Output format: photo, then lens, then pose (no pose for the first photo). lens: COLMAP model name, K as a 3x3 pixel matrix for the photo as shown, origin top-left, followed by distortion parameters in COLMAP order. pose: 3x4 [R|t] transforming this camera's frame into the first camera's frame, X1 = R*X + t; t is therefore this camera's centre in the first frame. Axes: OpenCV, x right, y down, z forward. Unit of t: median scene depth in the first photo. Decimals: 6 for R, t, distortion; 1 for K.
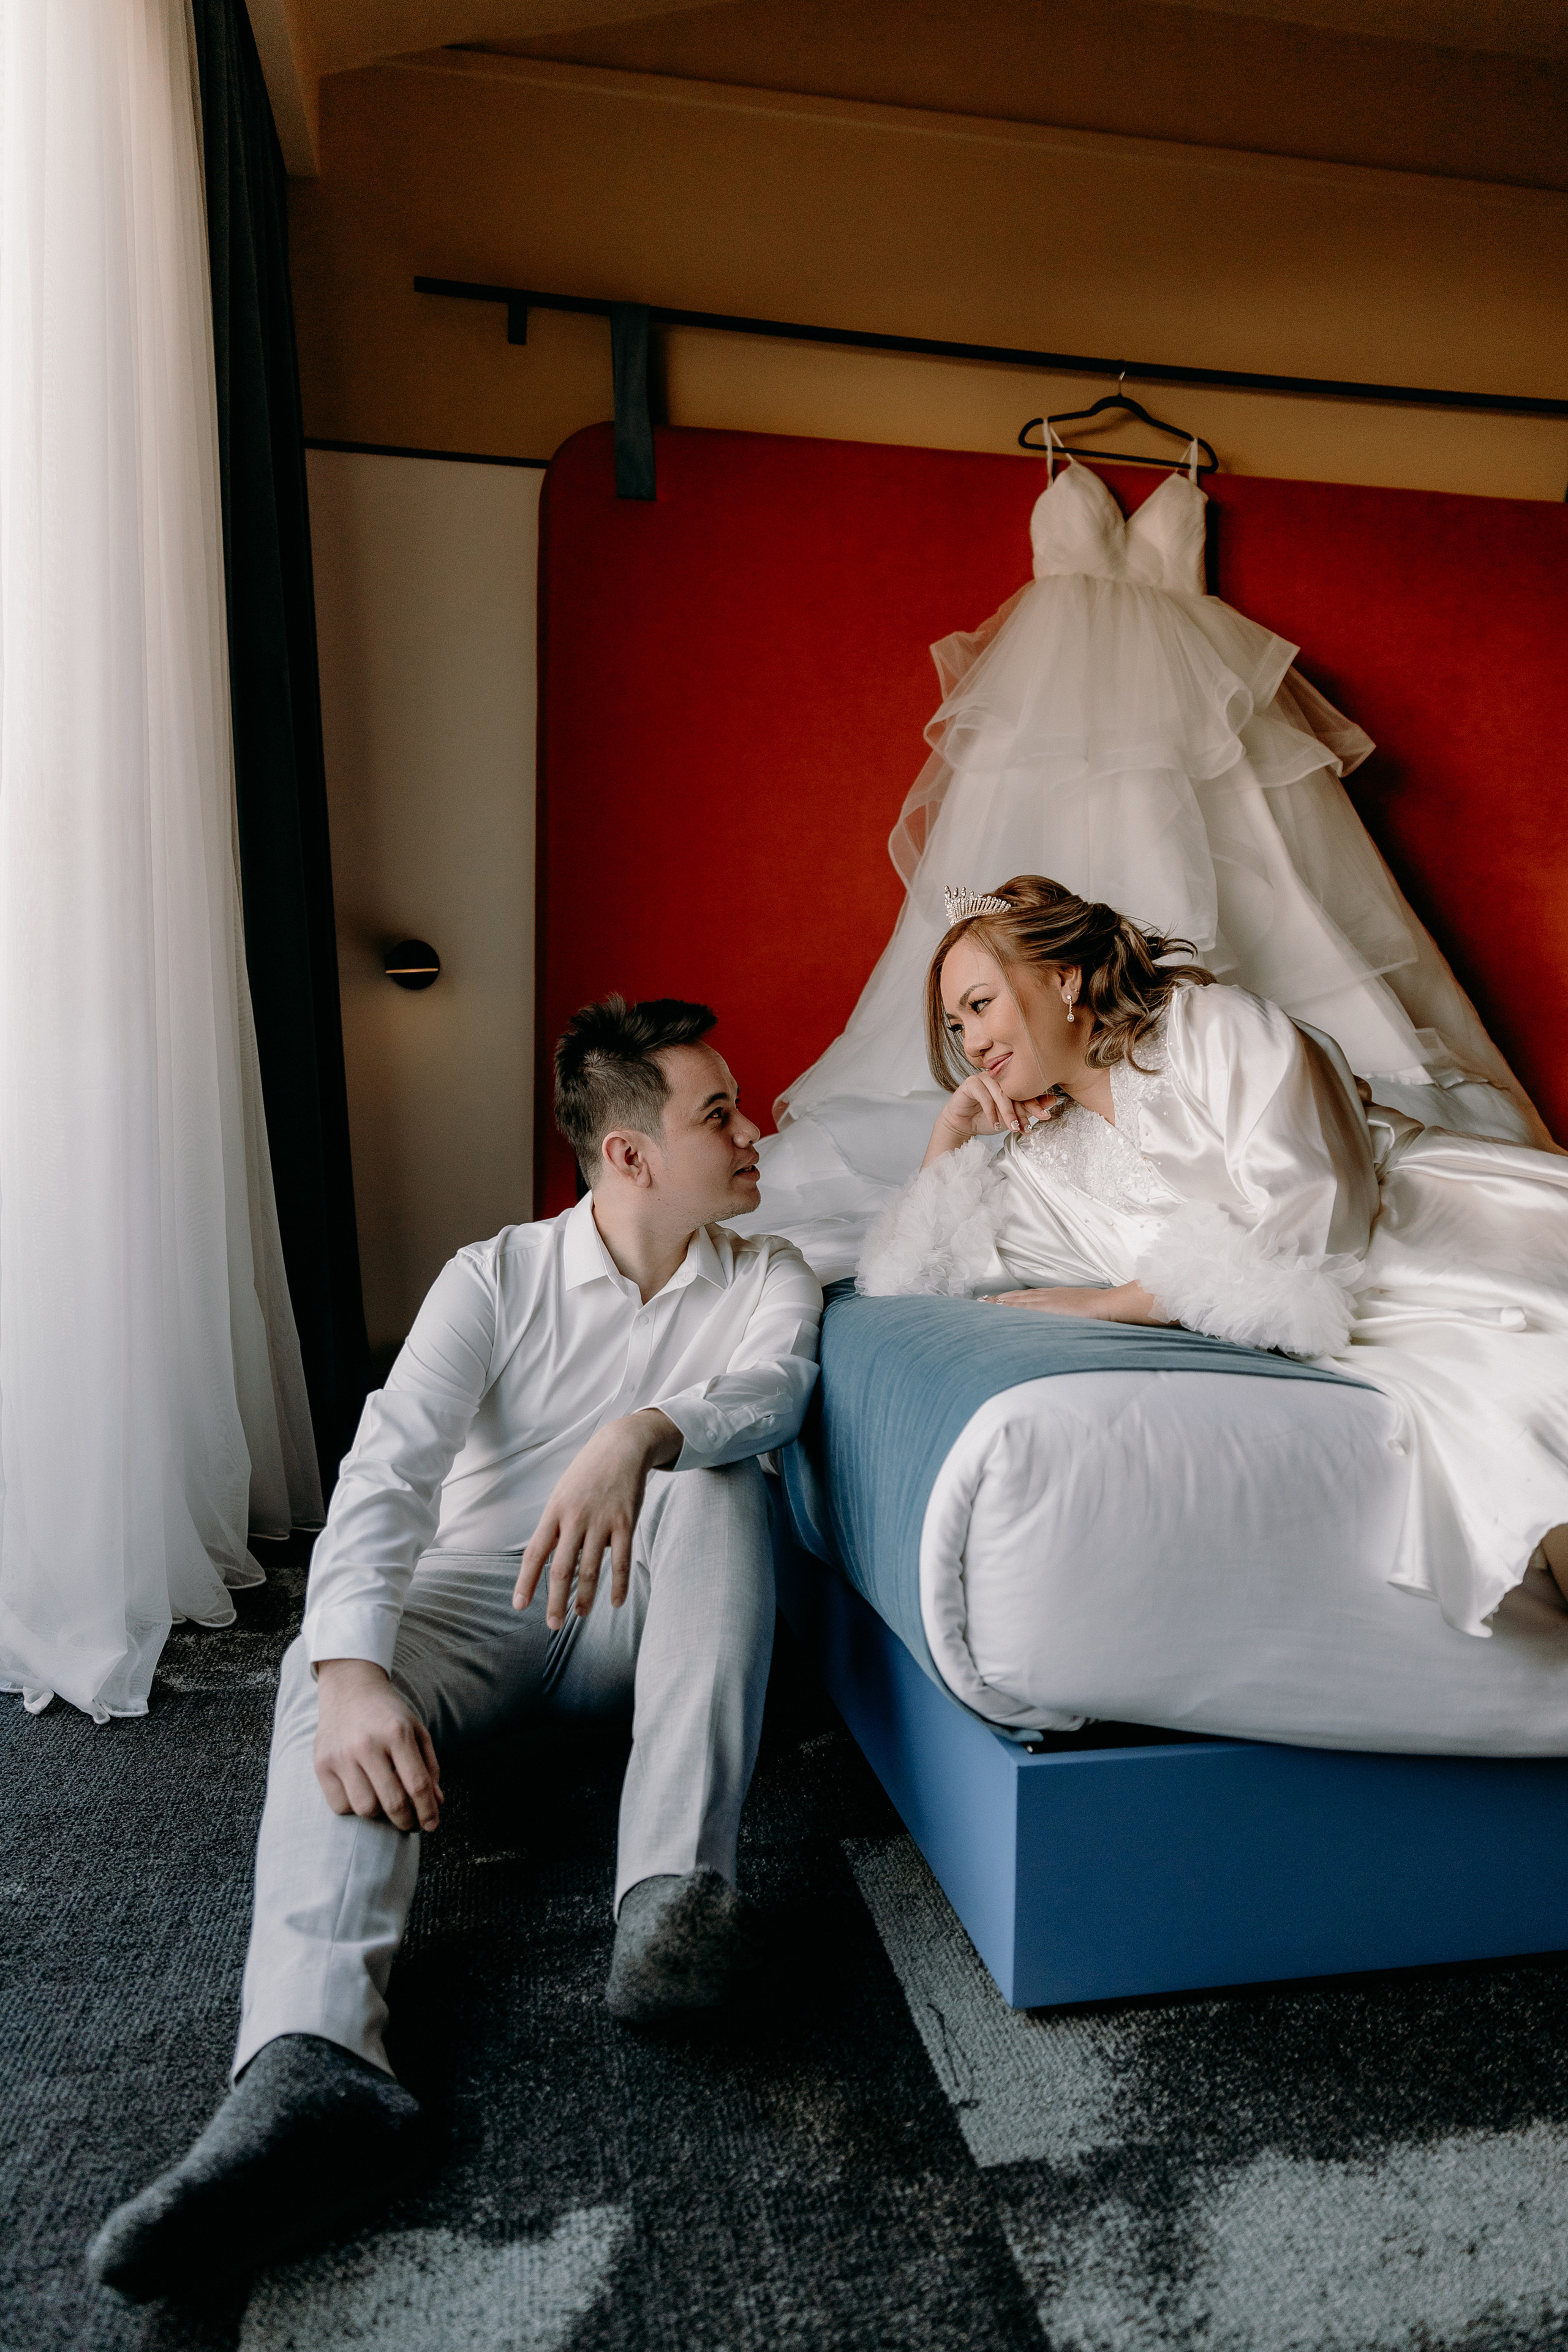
lens RADIAL K [[1515.5, 0, 784.0], [0, 1515.5, 1176.0], [0, 0, 1]] dist [0.001472, -0.004893]
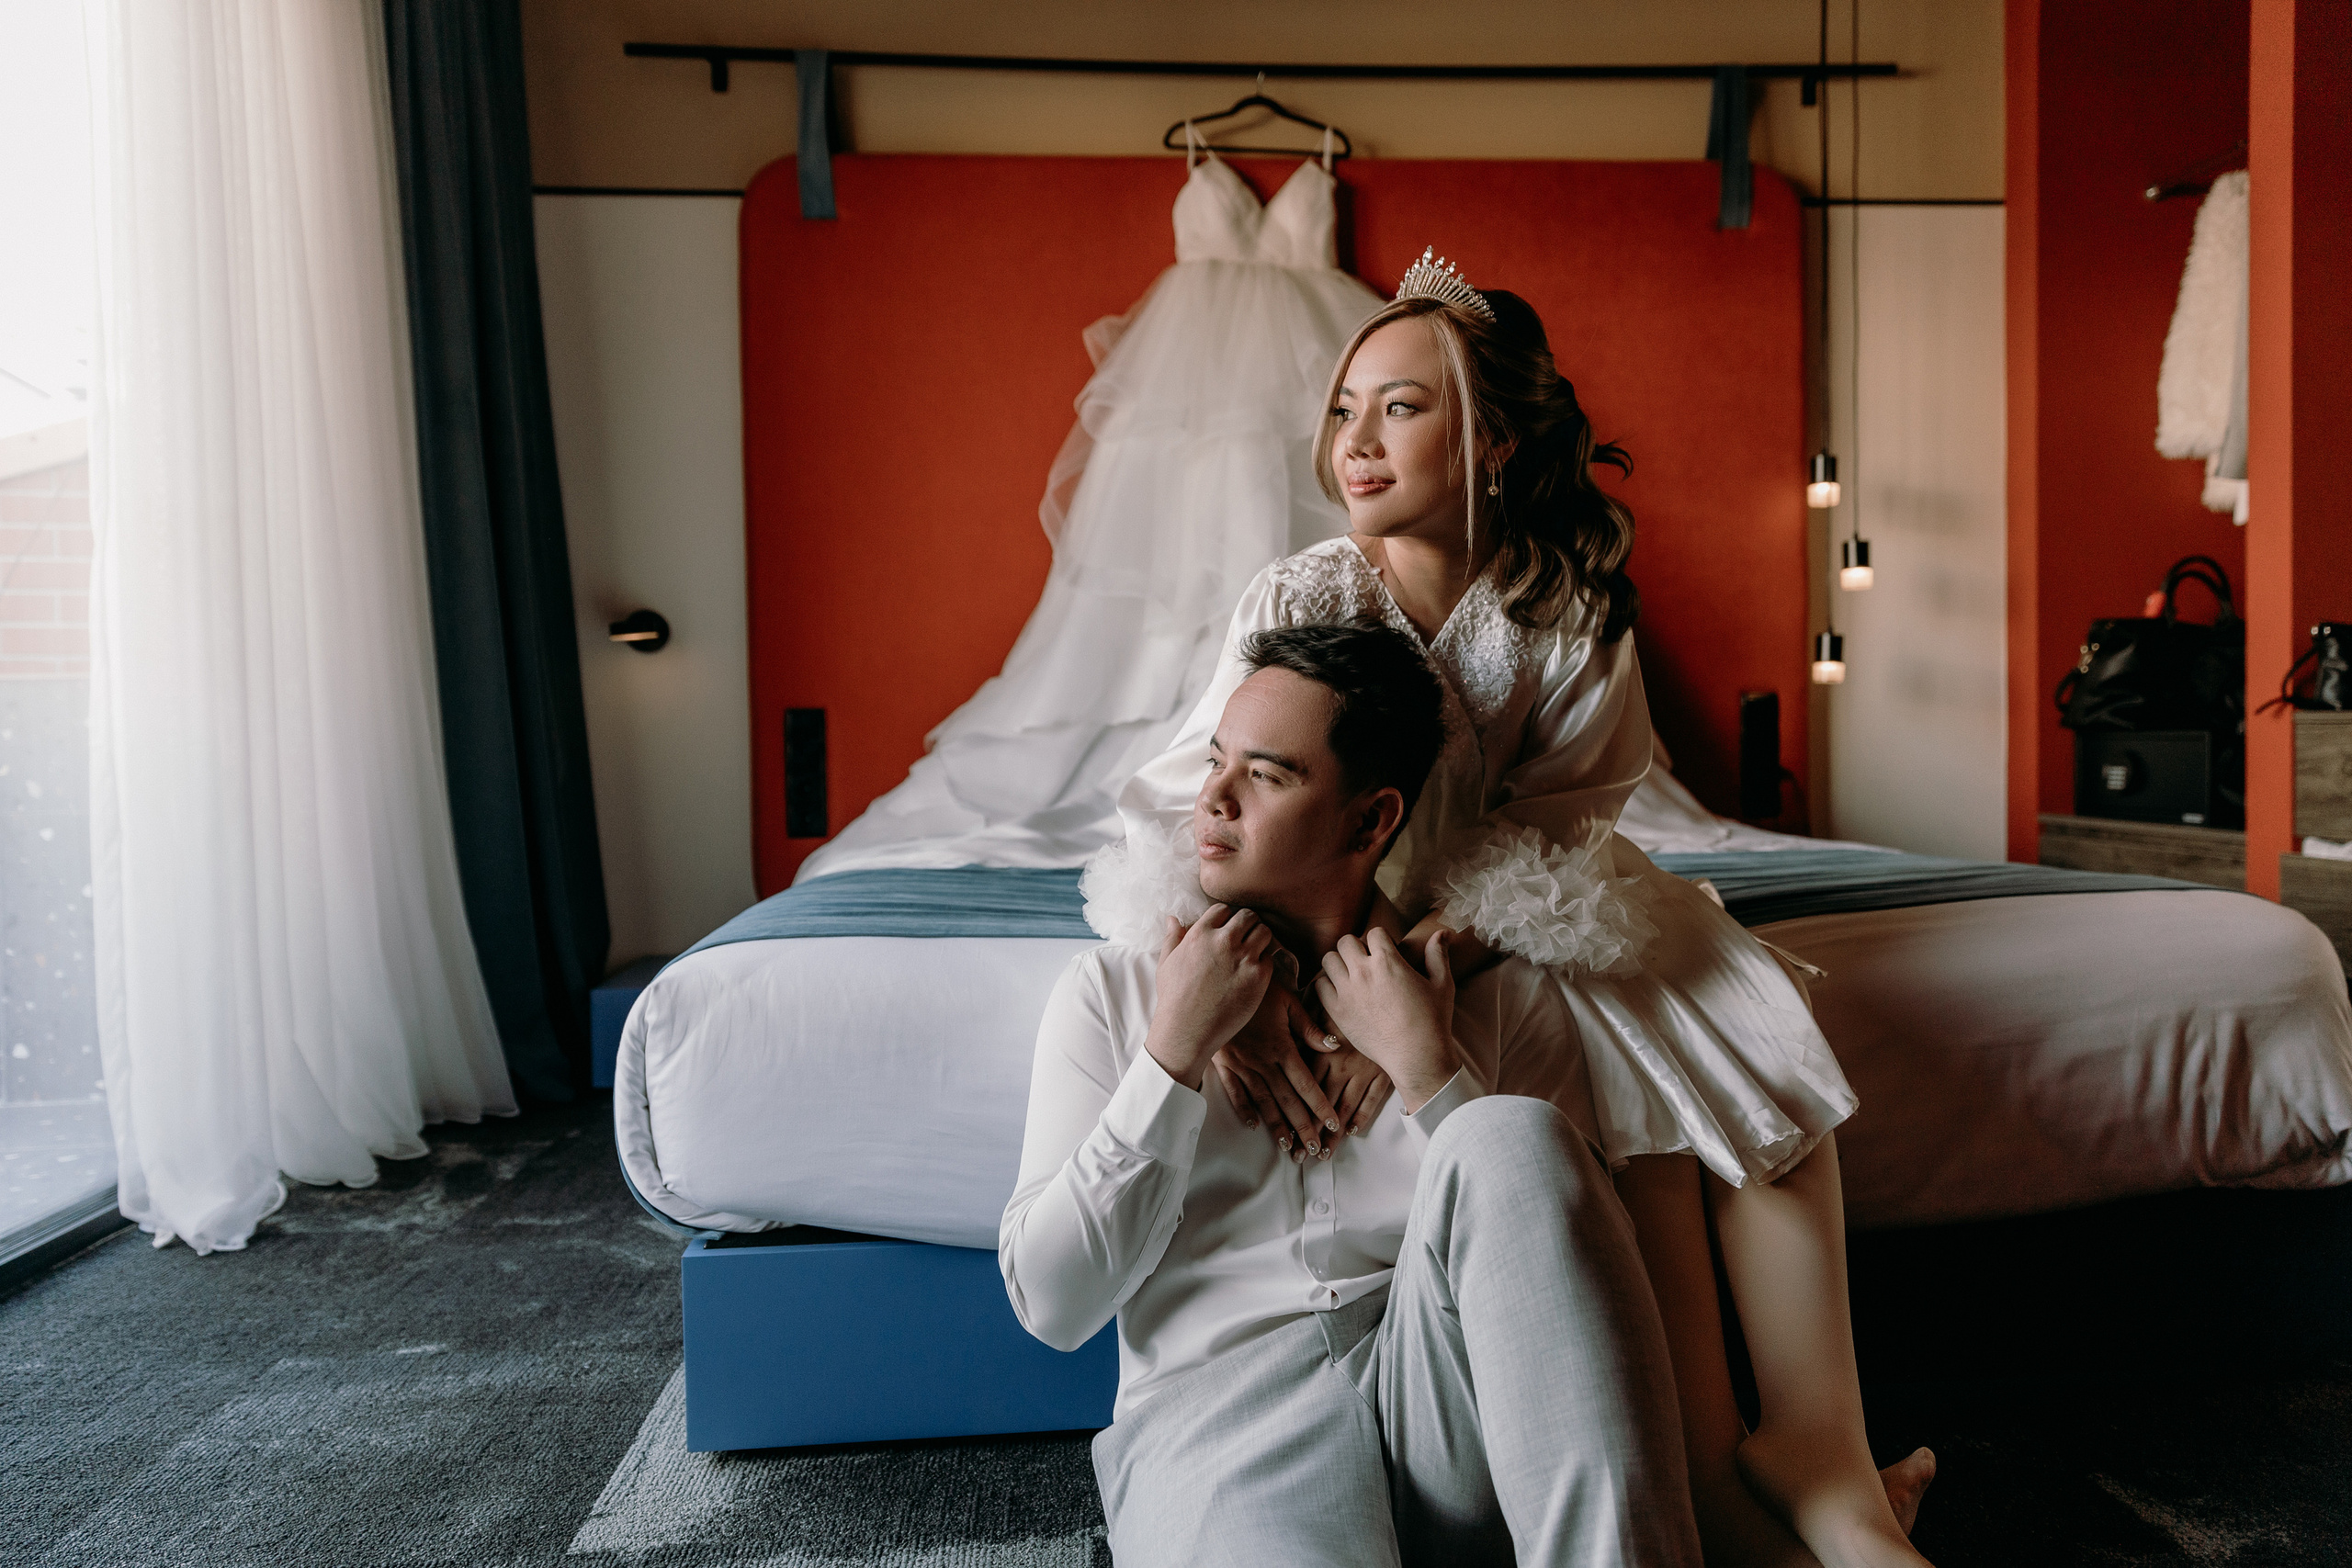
lens RADIAL K [[1493.2, 0, 1256.9], [0, 1493.2, 796.5], [0, 0, 1]] dist [-0.002562, -0.005586]
pose [[0.994862, -0.027274, -0.097495, 0.326660], [0.025500, 0.999487, -0.019391, 0.019501], [0.097974, 0.016806, 0.995047, -0.080924]]
